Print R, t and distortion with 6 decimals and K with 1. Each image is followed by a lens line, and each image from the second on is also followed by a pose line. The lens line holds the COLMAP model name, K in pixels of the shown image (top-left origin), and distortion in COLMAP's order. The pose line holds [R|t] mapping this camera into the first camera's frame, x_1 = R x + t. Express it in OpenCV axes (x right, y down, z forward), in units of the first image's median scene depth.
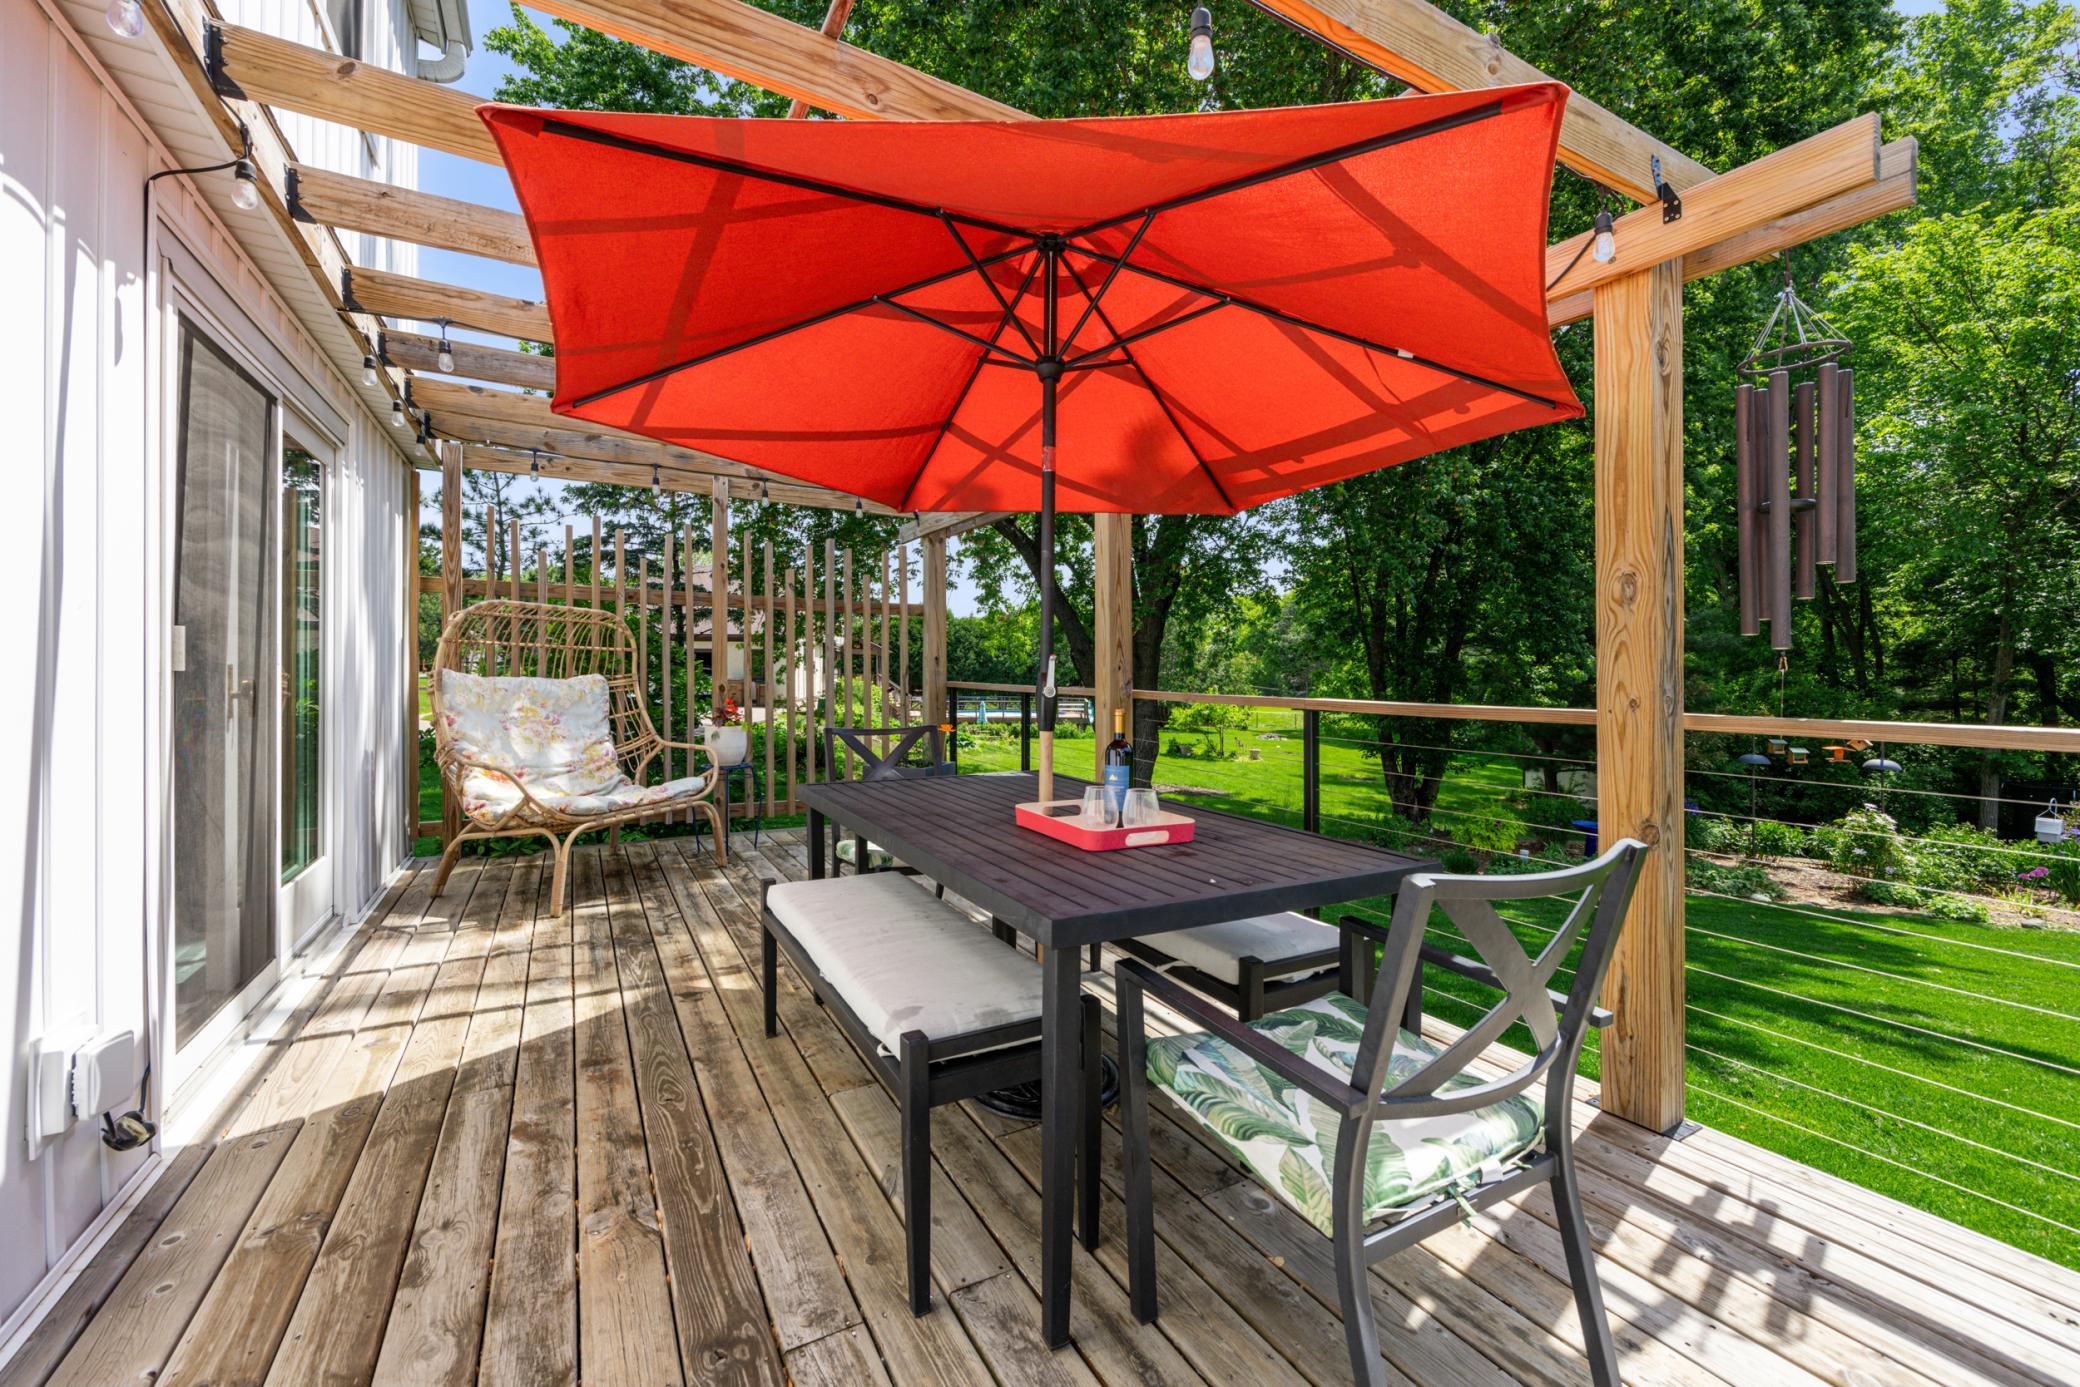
lens RADIAL K [[800.9, 0, 1036.6], [0, 800.9, 685.5], [0, 0, 1]] dist [0.002099, -0.000612]
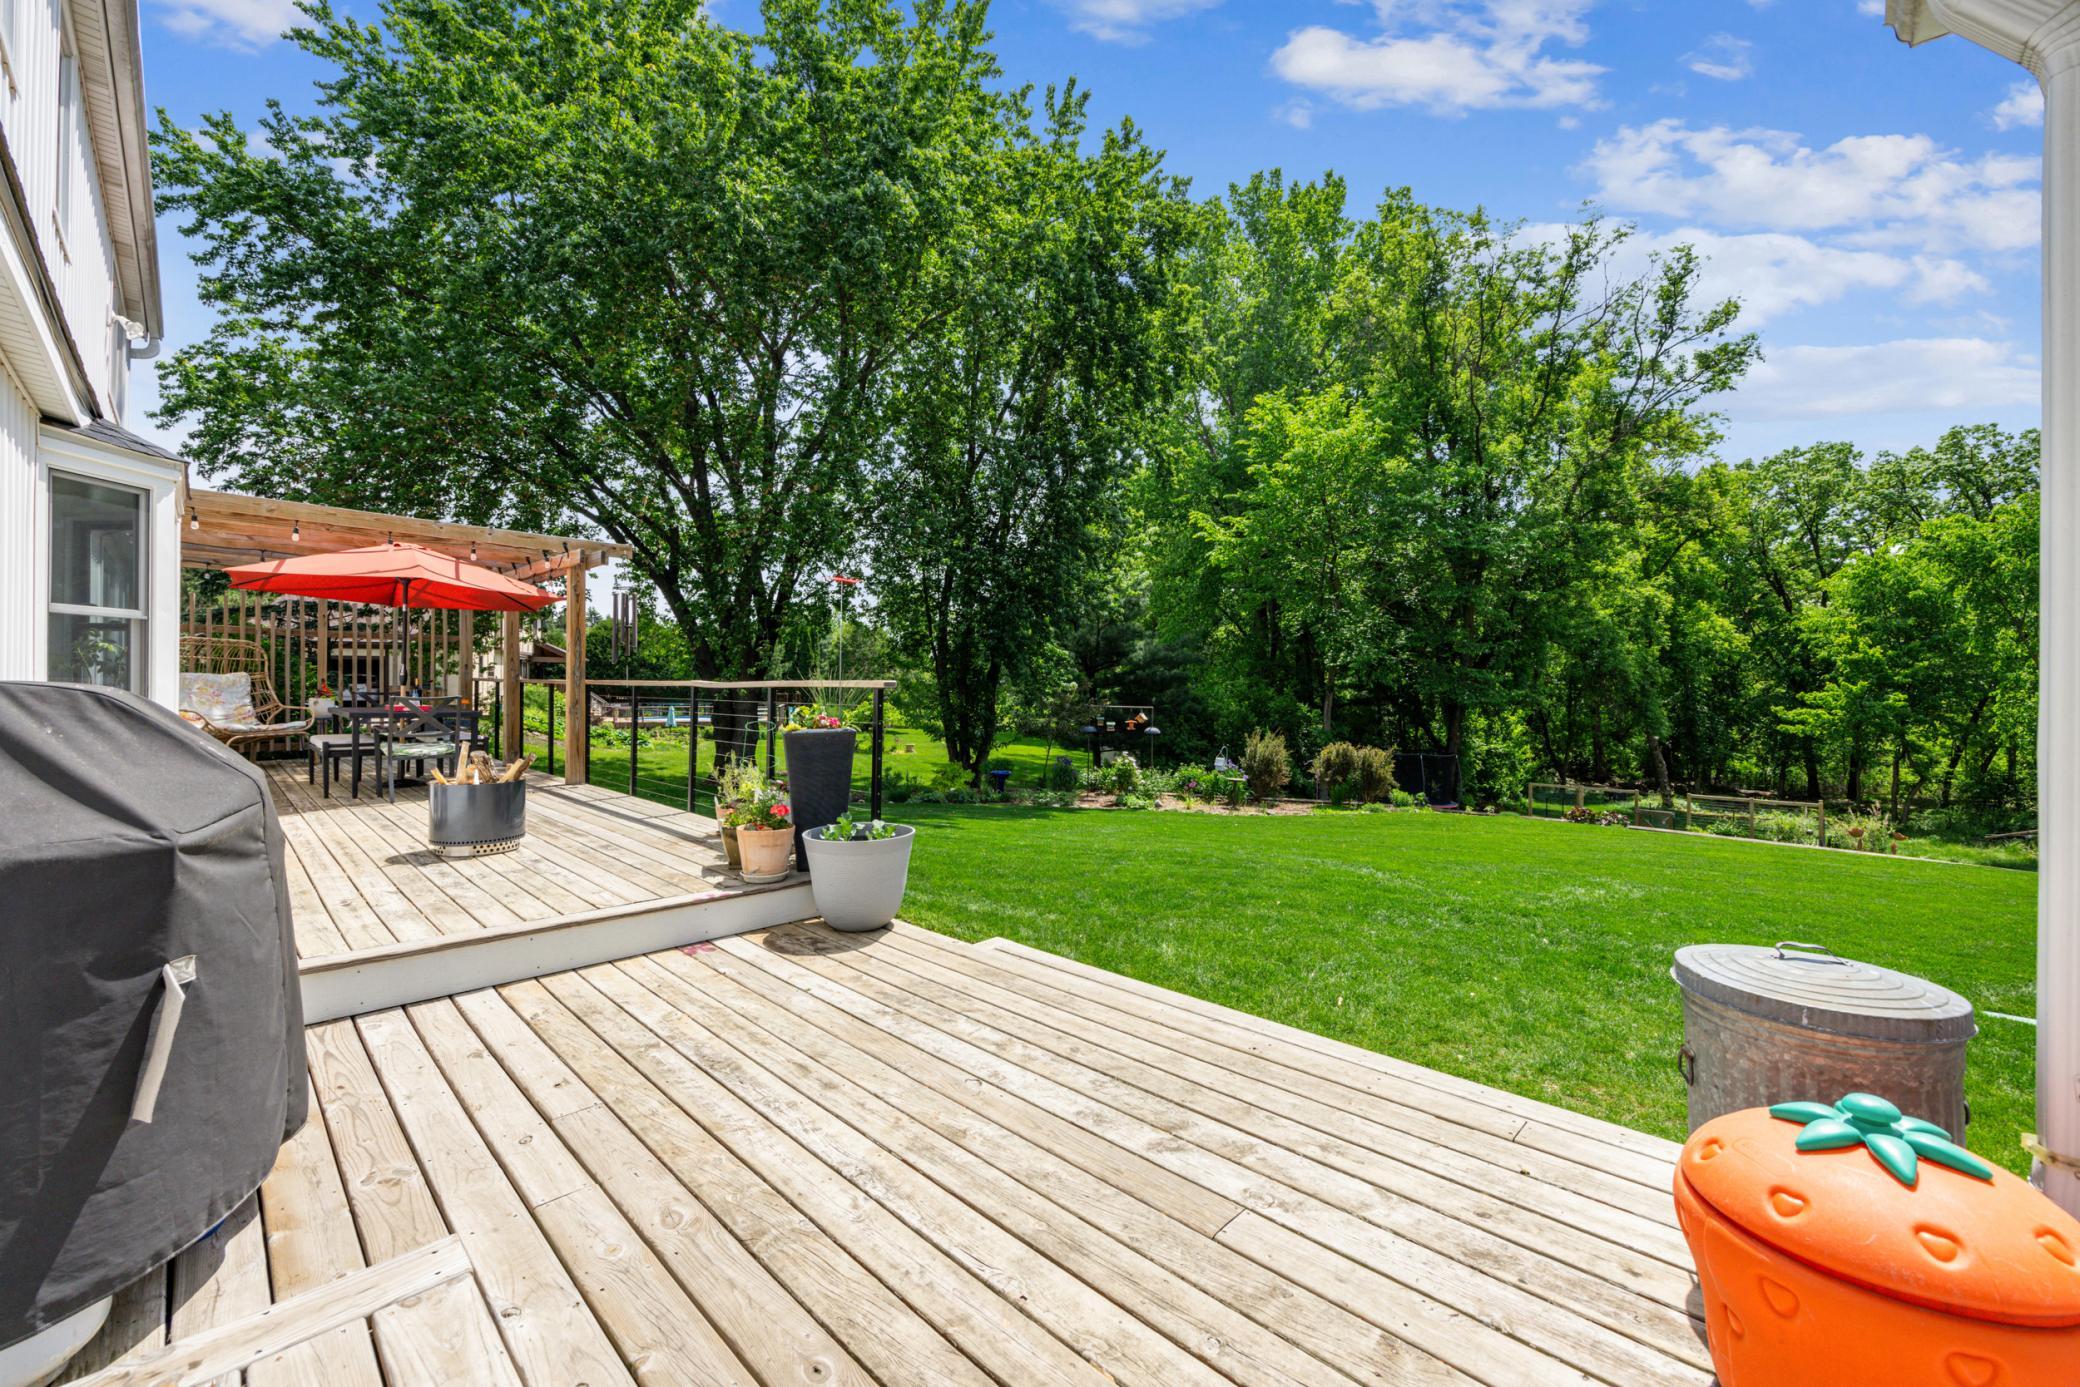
lens RADIAL K [[800.9, 0, 1056.9], [0, 800.9, 690.4], [0, 0, 1]] dist [0.002099, -0.000612]
pose [[0.955311, 0.001523, 0.295598, 0.780147], [0.000808, 0.999970, -0.007764, 0.047170], [-0.295601, 0.007656, 0.955281, -1.475063]]
